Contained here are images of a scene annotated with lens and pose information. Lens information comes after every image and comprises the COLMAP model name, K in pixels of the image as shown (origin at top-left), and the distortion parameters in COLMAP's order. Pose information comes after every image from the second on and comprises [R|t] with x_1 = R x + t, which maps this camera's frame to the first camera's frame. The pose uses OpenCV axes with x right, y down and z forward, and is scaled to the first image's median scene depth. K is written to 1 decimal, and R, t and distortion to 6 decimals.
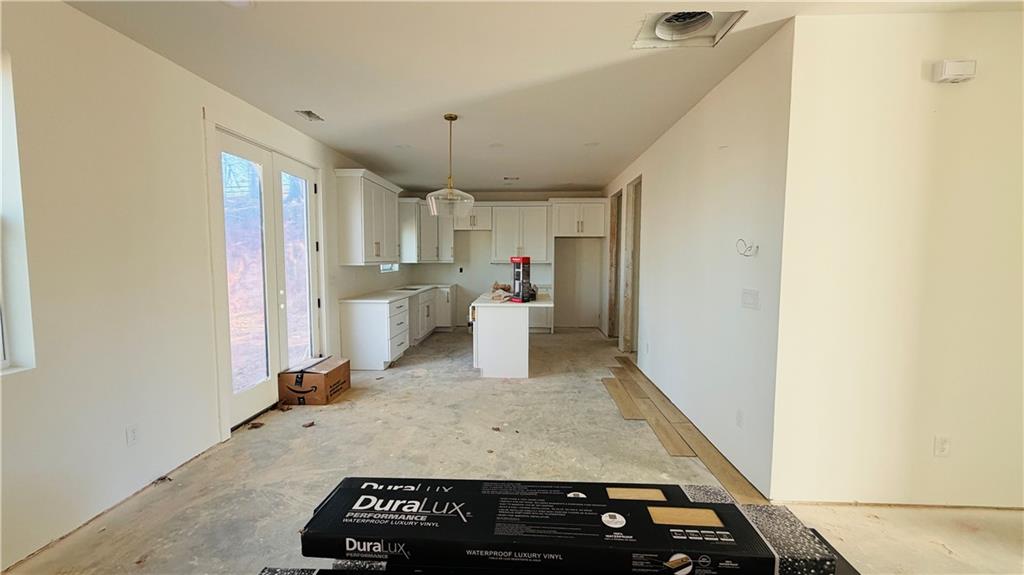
lens RADIAL K [[408.8, 0, 512.0], [0, 408.8, 287.5], [0, 0, 1]] dist [-0.000261, -0.000183]
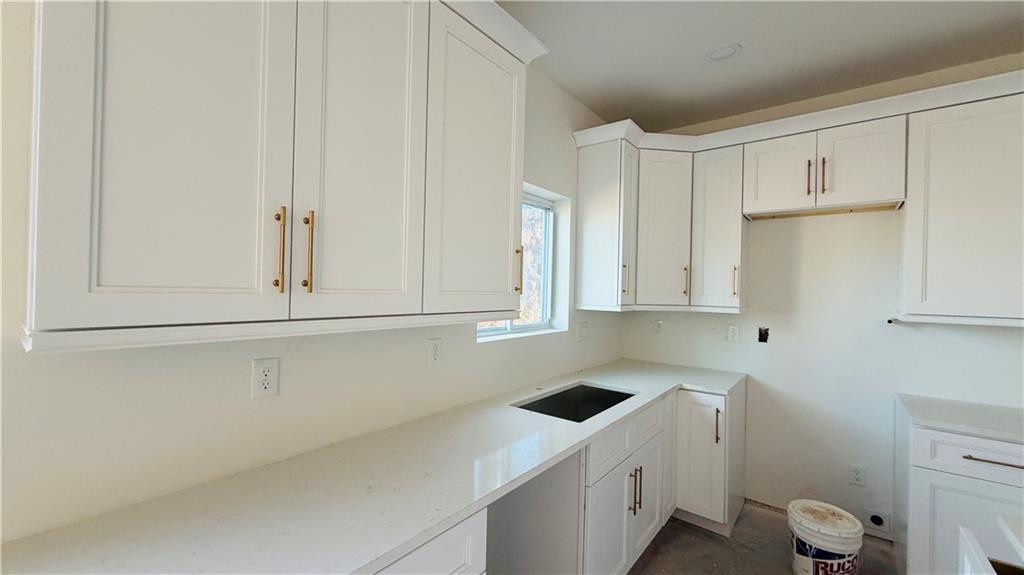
lens RADIAL K [[408.8, 0, 512.0], [0, 408.8, 287.5], [0, 0, 1]] dist [-0.000261, -0.000183]
pose [[0.810877, 0.010859, -0.585117, -0.100350], [-0.063047, 0.995630, -0.068894, -0.047776], [0.581811, 0.092755, 0.808017, 0.633878]]
